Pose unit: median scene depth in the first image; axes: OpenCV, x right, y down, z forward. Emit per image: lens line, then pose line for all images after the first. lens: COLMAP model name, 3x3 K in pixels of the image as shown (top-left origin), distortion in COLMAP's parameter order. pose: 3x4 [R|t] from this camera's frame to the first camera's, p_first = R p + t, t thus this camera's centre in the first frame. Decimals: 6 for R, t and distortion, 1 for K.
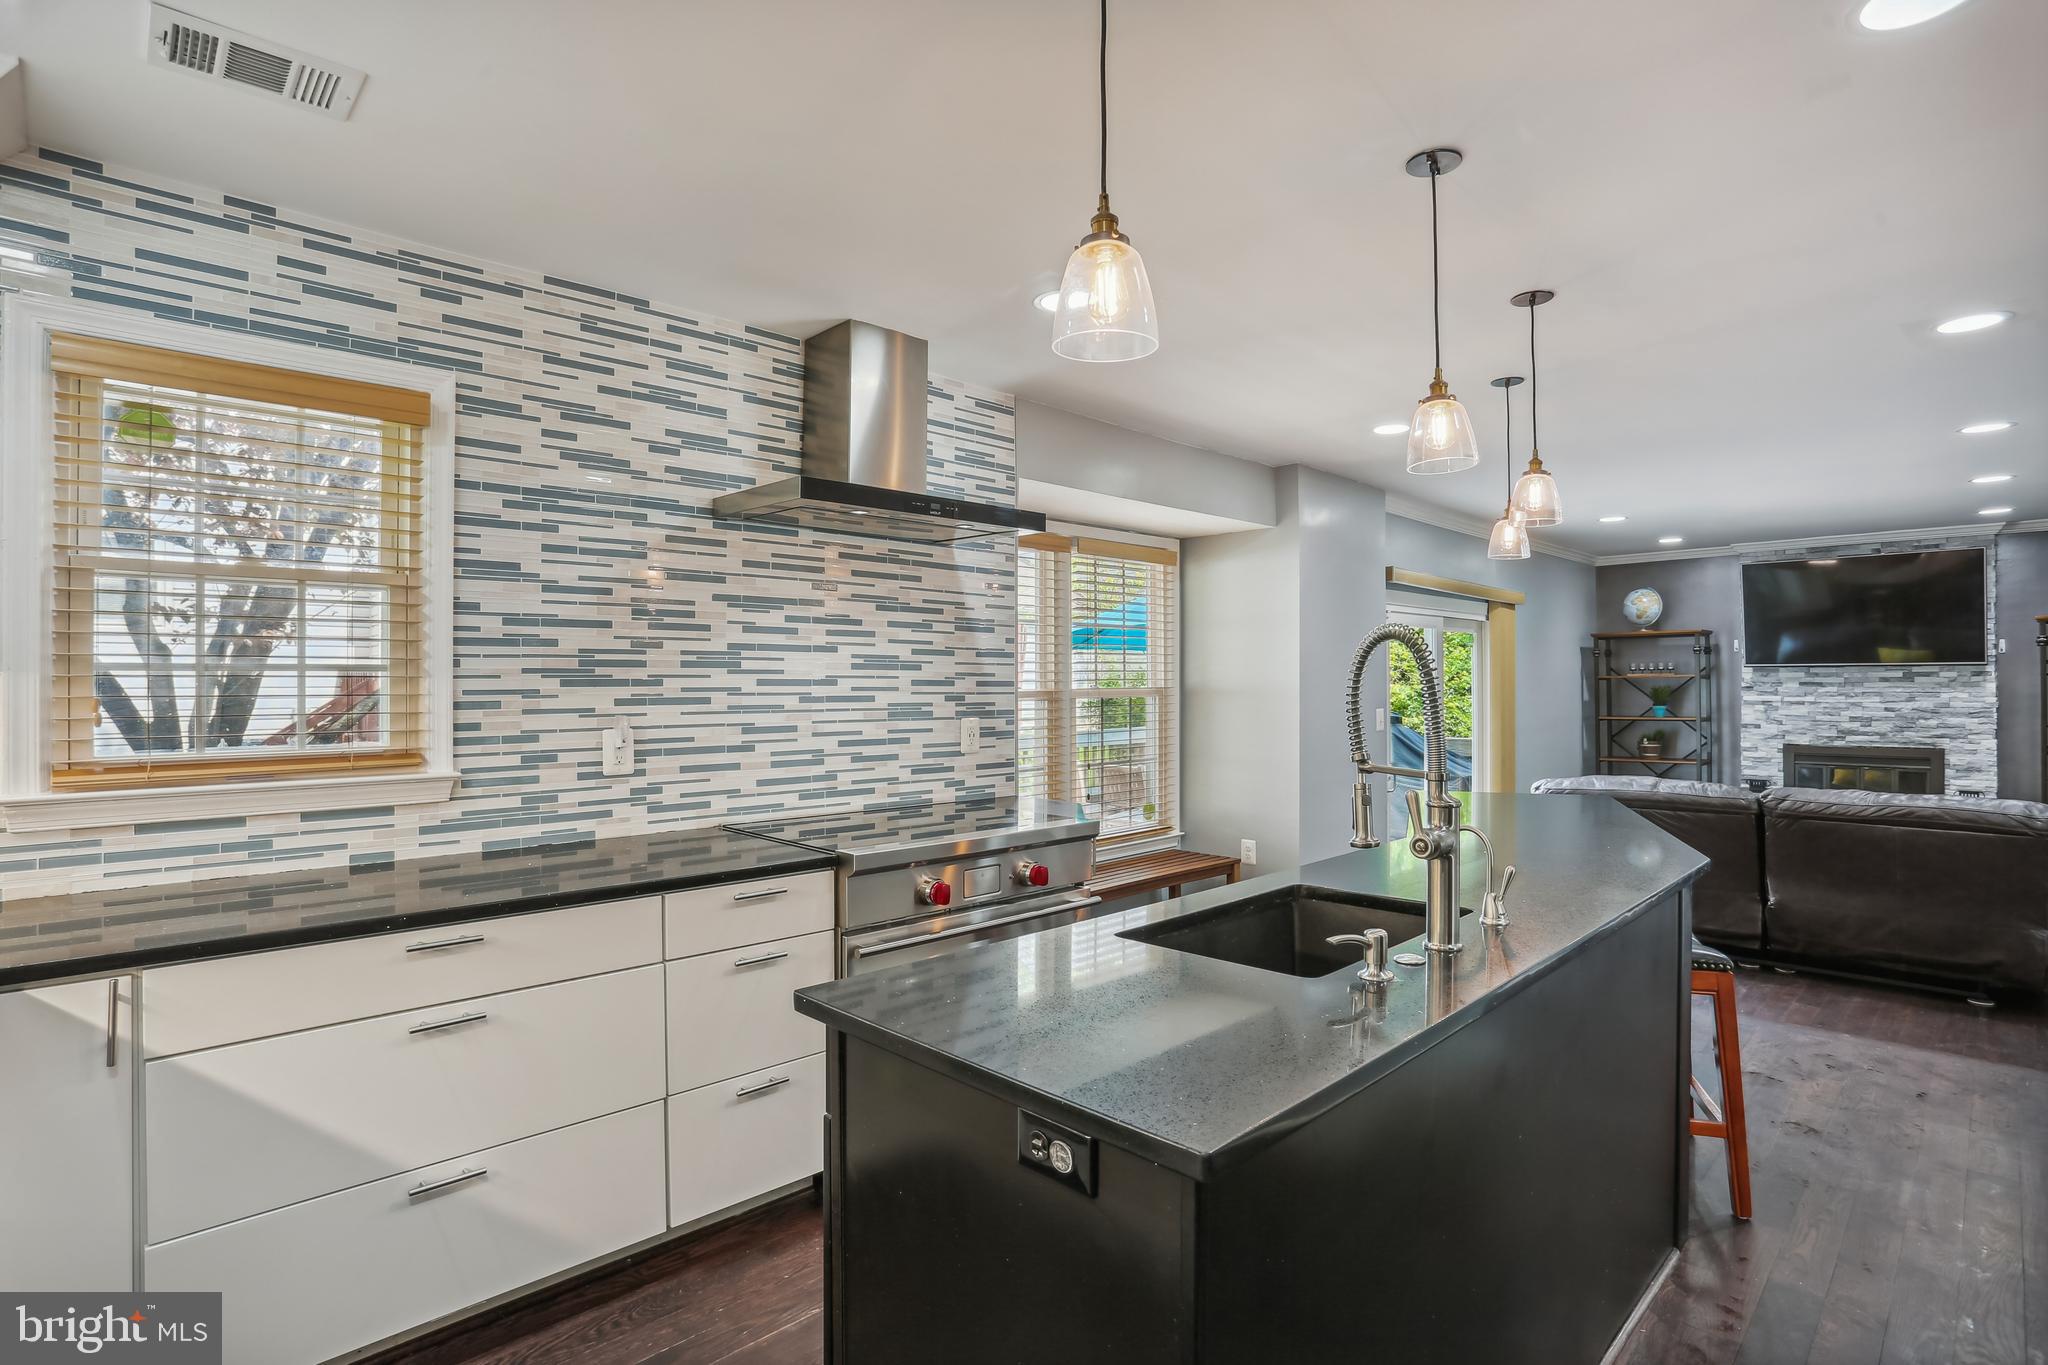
lens RADIAL K [[1023.3, 0, 1013.0], [0, 1023.3, 671.3], [0, 0, 1]] dist [-0.068748, 0.032490]
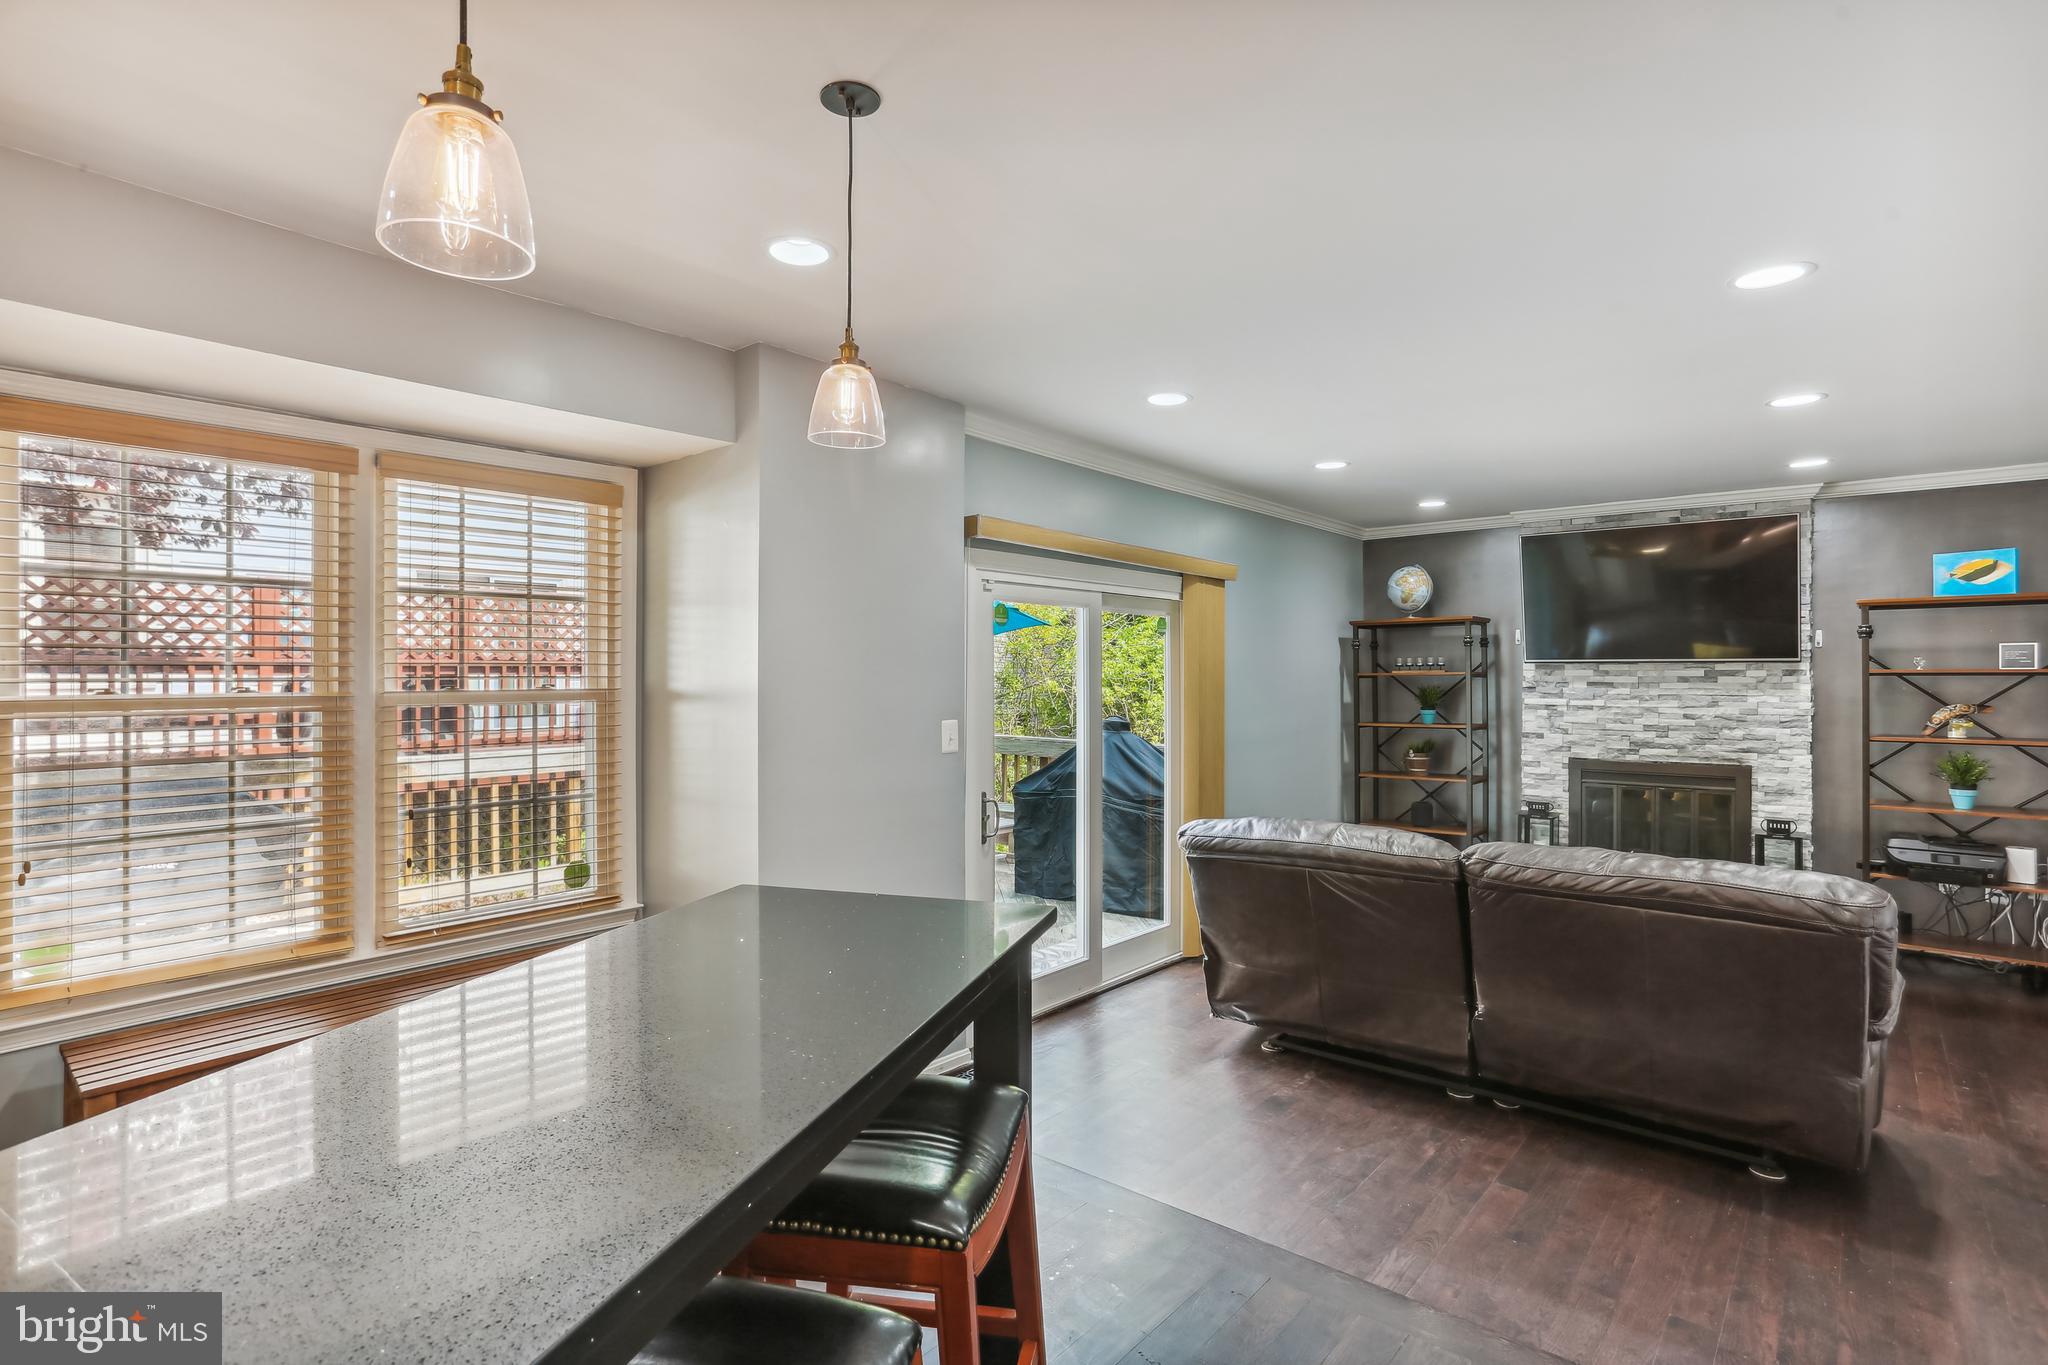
lens RADIAL K [[1003.8, 0, 1002.0], [0, 1003.8, 667.0], [0, 0, 1]] dist [-0.058127, 0.037901]
pose [[0.996826, 0.004746, 0.079465, 0.262833], [-0.004940, 0.999985, 0.002246, -0.000723], [-0.079454, -0.002632, 0.996835, 0.243430]]
